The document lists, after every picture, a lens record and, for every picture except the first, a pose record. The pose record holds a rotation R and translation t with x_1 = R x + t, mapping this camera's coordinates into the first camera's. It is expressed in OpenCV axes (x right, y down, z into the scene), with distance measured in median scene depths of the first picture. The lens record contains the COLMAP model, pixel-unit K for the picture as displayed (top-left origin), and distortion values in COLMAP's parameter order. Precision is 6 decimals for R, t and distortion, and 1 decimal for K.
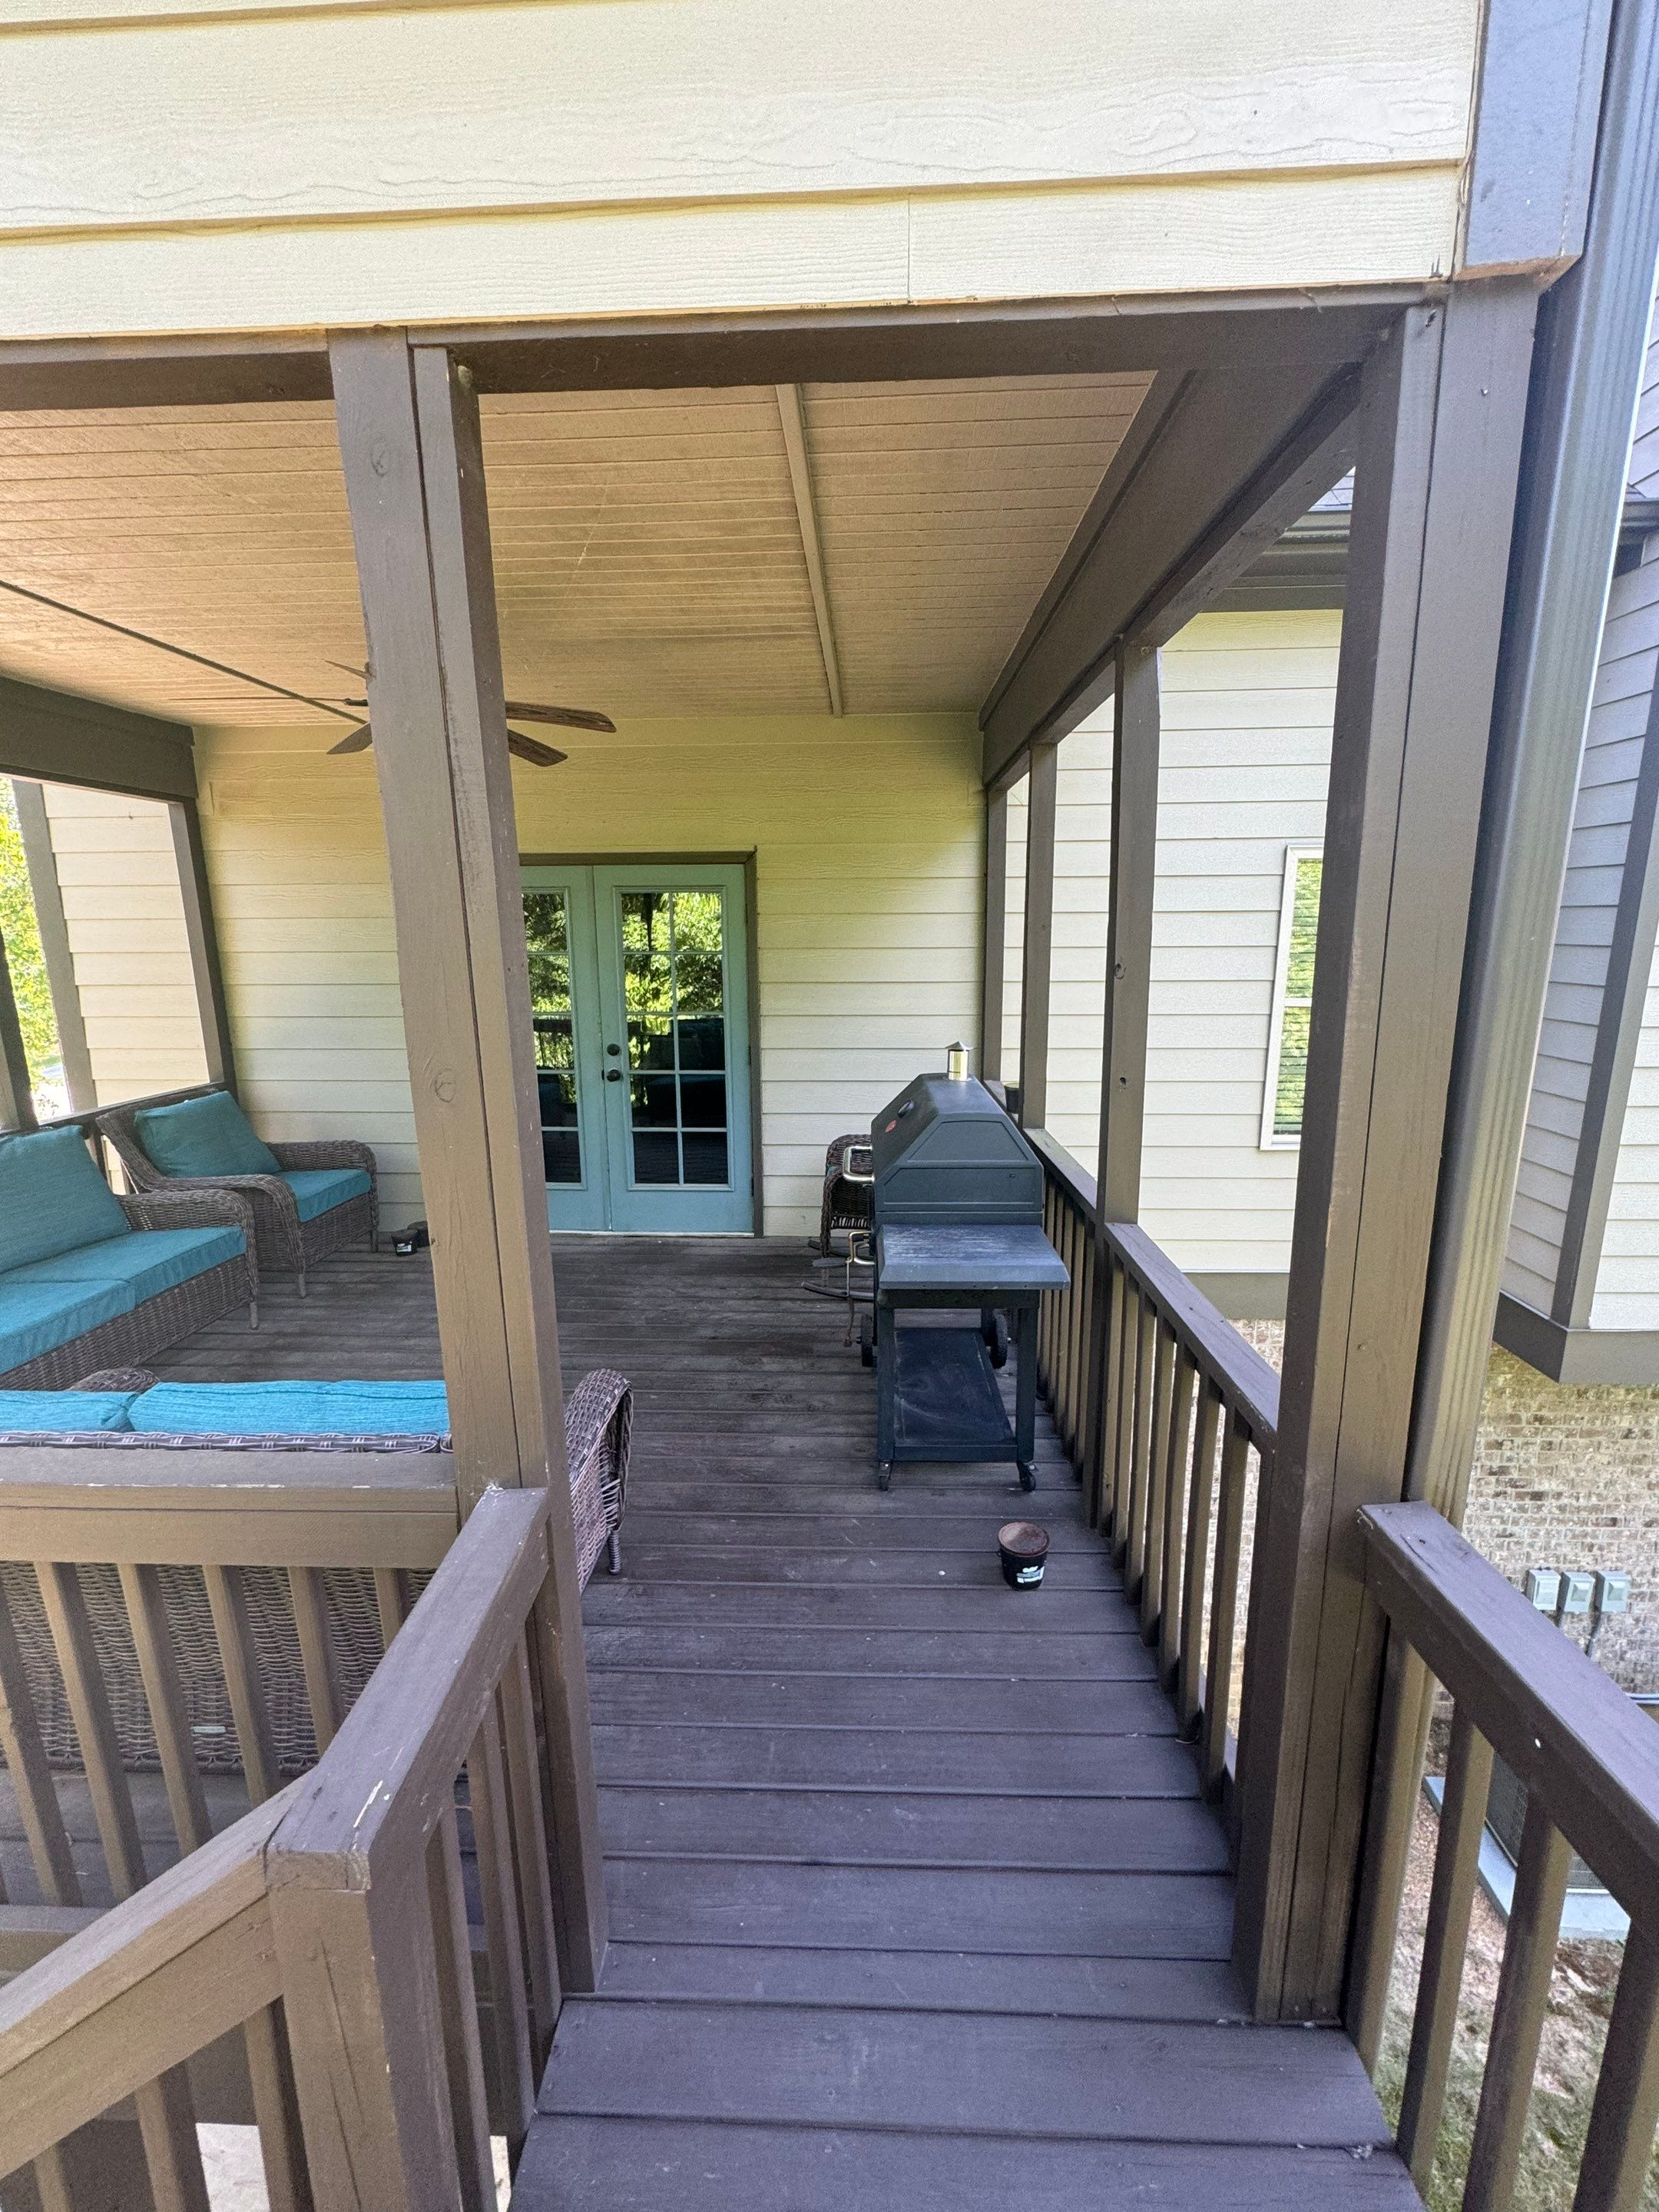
lens RADIAL K [[881.8, 0, 830.1], [0, 881.8, 1103.7], [0, 0, 1]] dist [-0.005689, 0.000375]
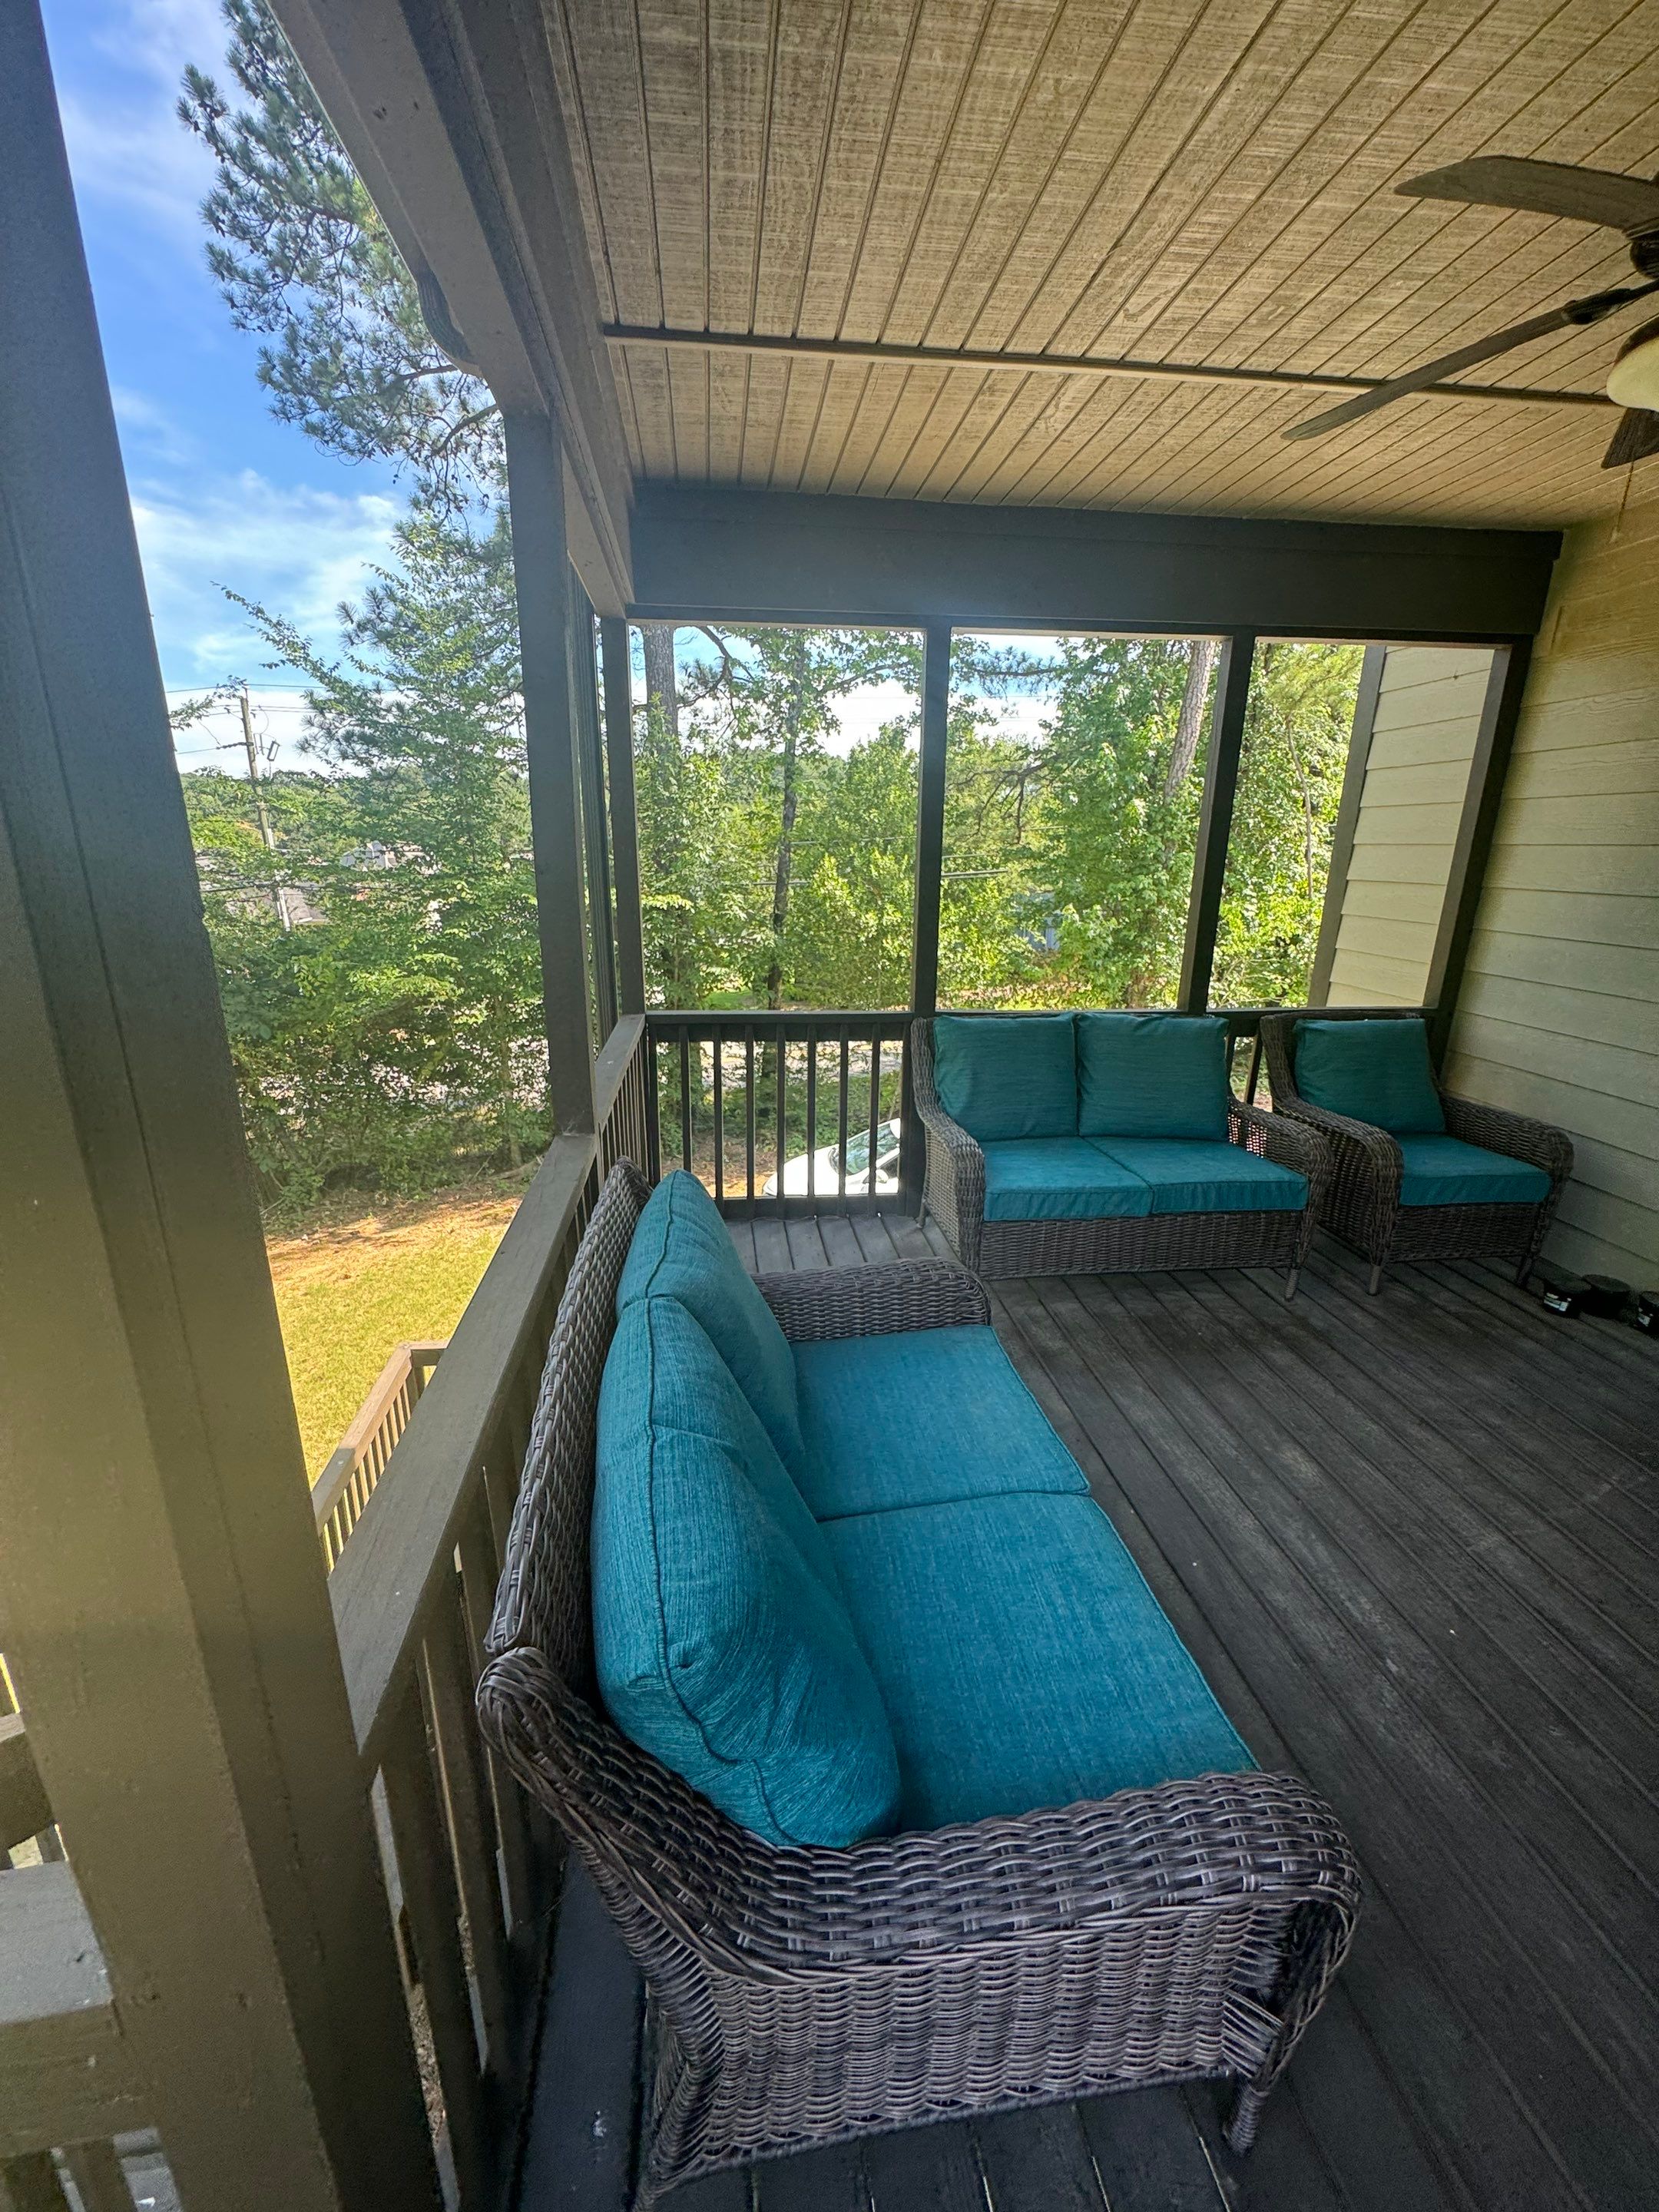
lens RADIAL K [[881.8, 0, 826.1], [0, 881.8, 1111.8], [0, 0, 1]] dist [-0.005689, 0.000375]
pose [[0.177451, 0.292753, -0.939578, -0.001794], [-0.202107, 0.945221, 0.256340, -0.030786], [0.963153, 0.144408, 0.226897, 0.307906]]
